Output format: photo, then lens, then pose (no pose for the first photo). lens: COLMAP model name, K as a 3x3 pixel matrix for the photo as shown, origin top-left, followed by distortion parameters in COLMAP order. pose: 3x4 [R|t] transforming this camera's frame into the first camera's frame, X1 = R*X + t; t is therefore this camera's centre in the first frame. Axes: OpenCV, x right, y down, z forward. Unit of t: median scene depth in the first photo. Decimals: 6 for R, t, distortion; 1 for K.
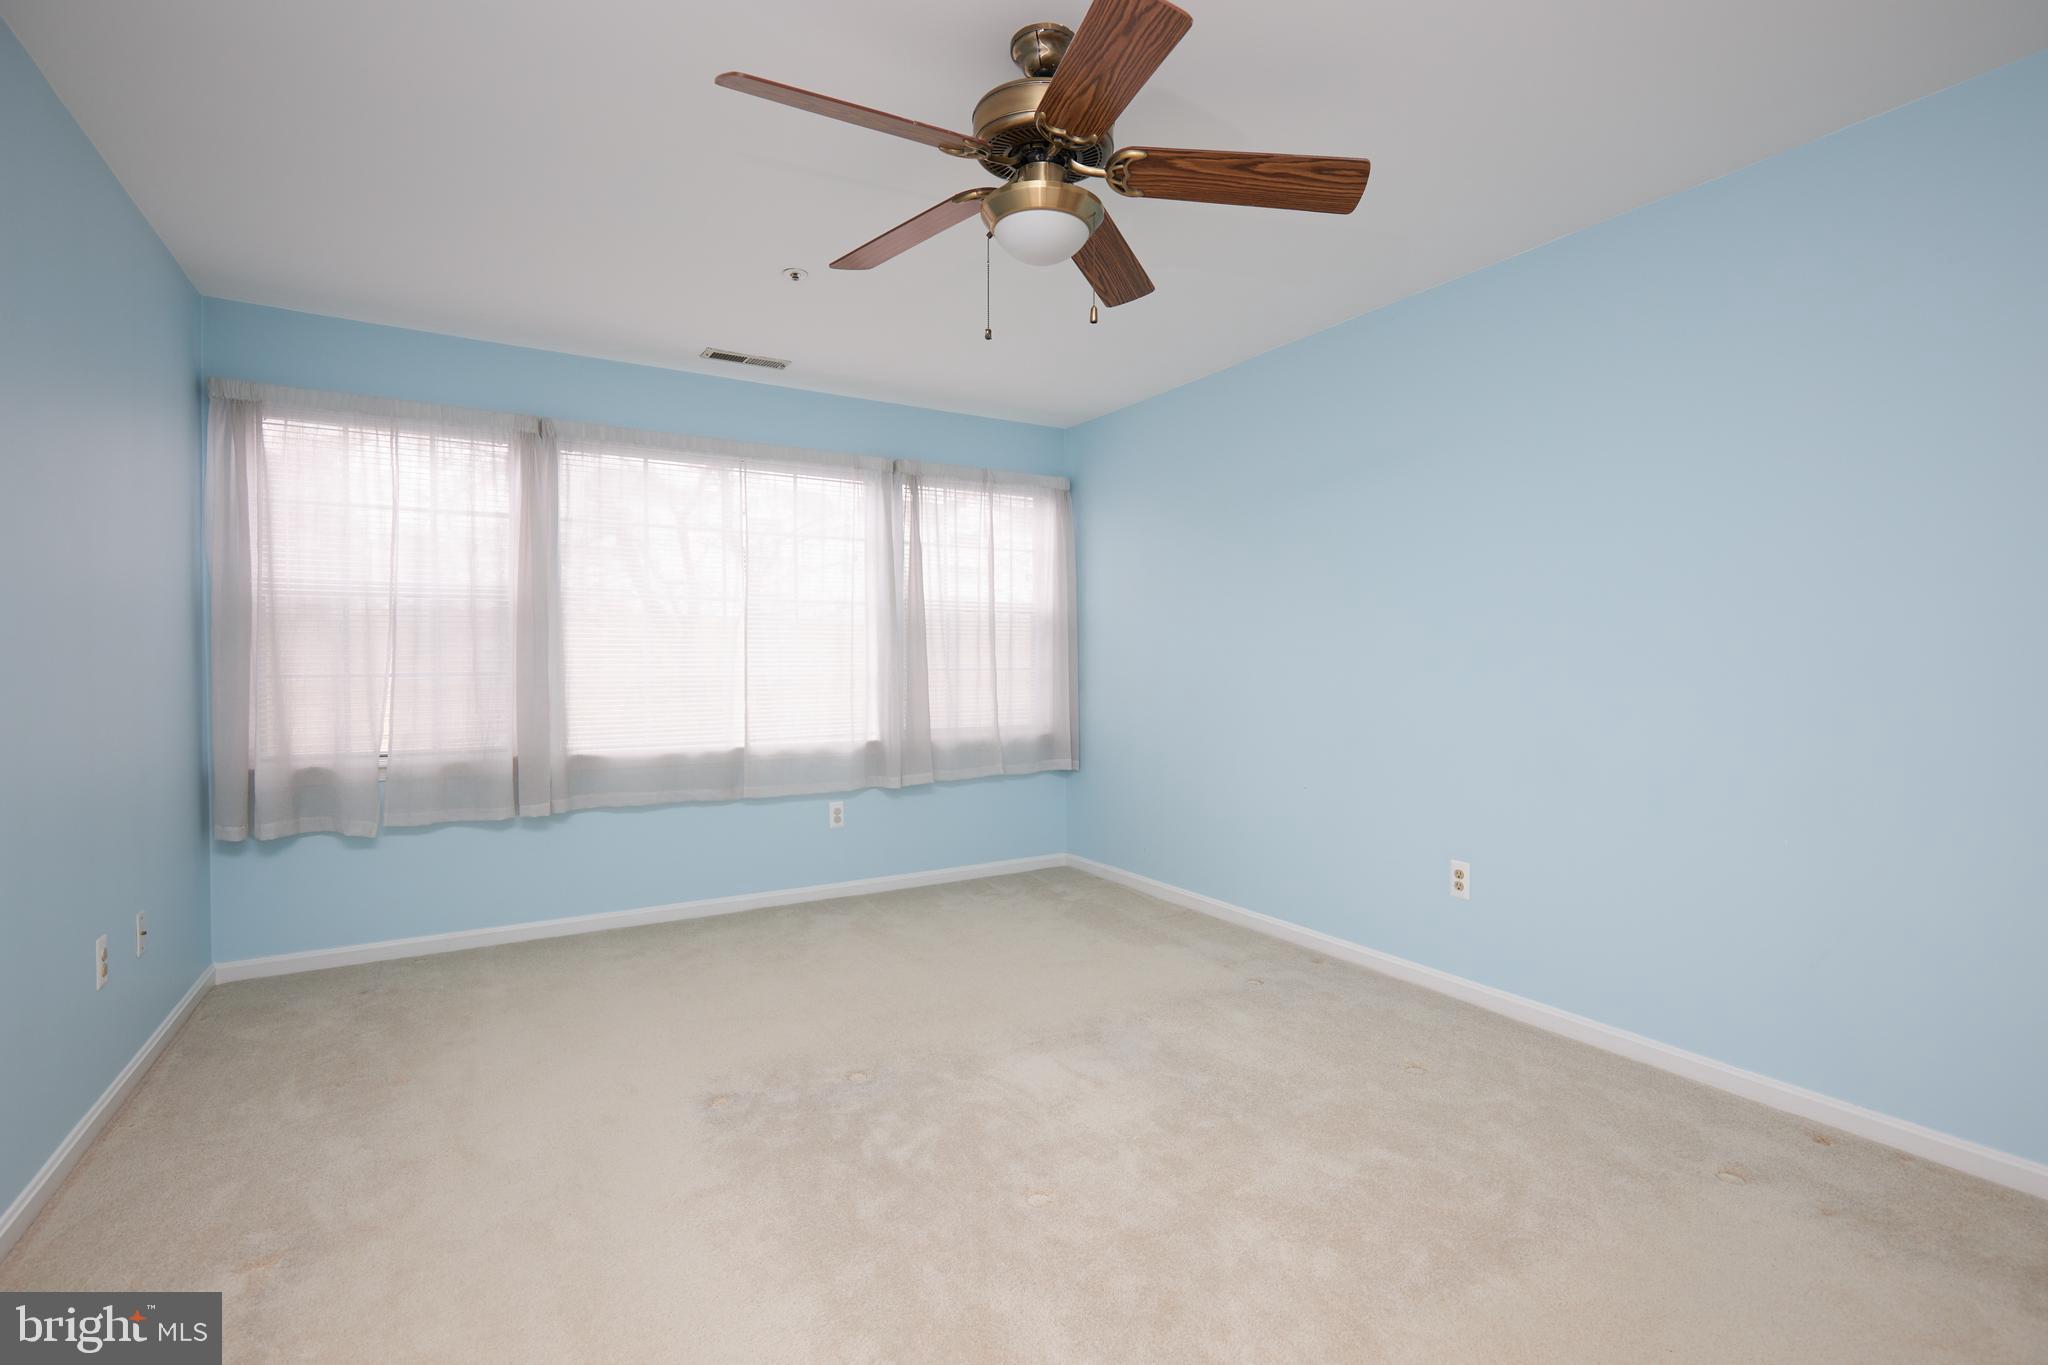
lens RADIAL K [[939.8, 0, 1032.3], [0, 939.8, 670.2], [0, 0, 1]] dist [-0.001906, -0.000317]
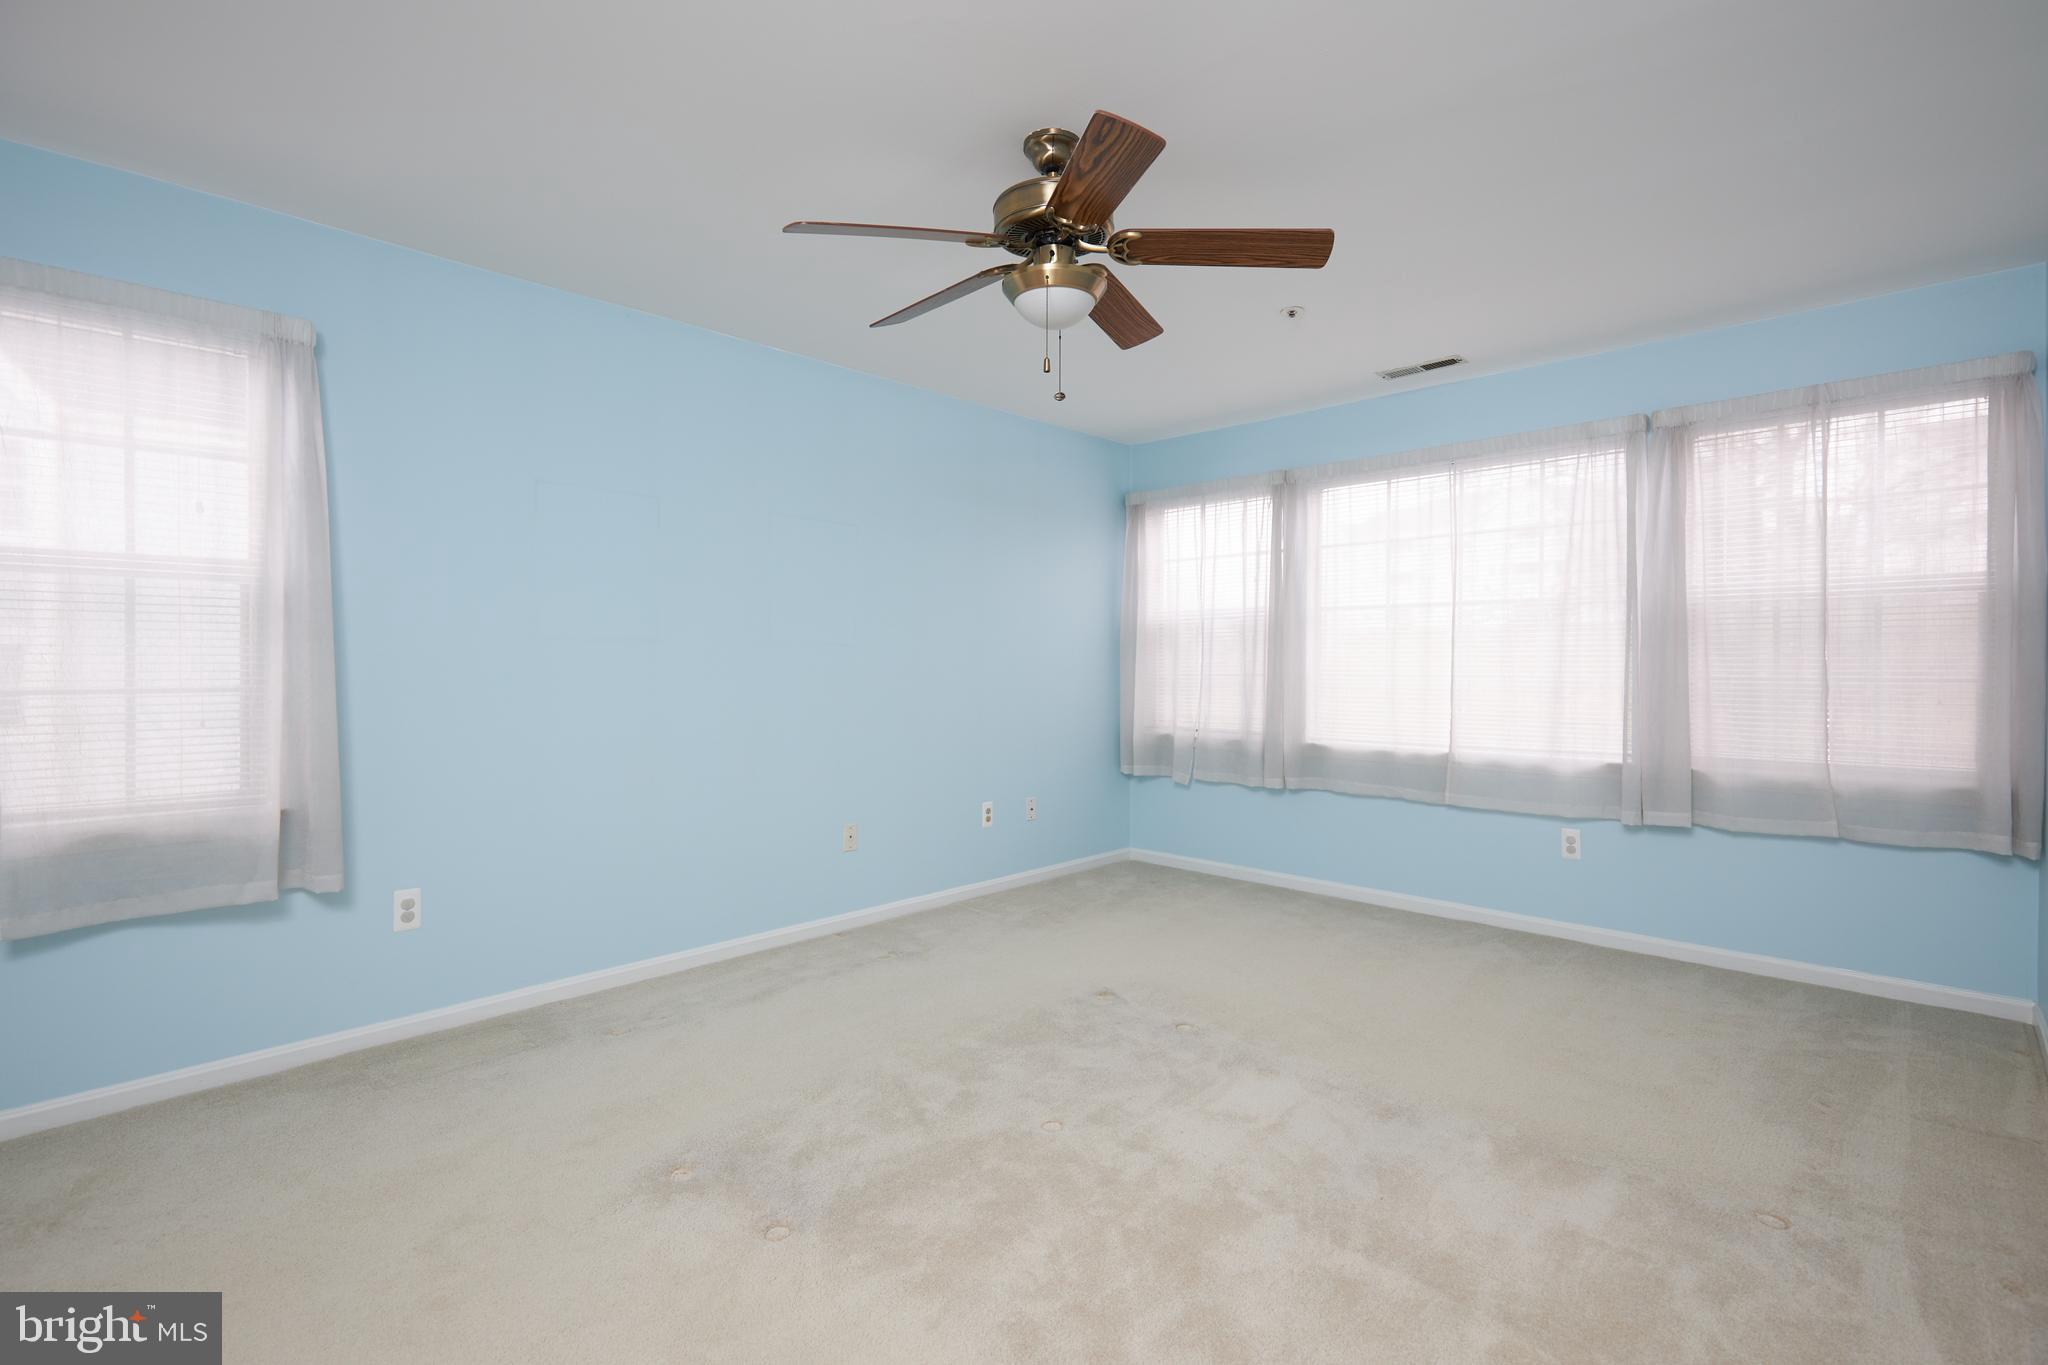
lens RADIAL K [[939.8, 0, 1032.3], [0, 939.8, 670.2], [0, 0, 1]] dist [-0.001906, -0.000317]
pose [[0.254564, 0.010079, -0.967004, 0.583779], [-0.011131, 0.999910, 0.007492, -0.008522], [0.966992, 0.008857, 0.254653, 0.346763]]
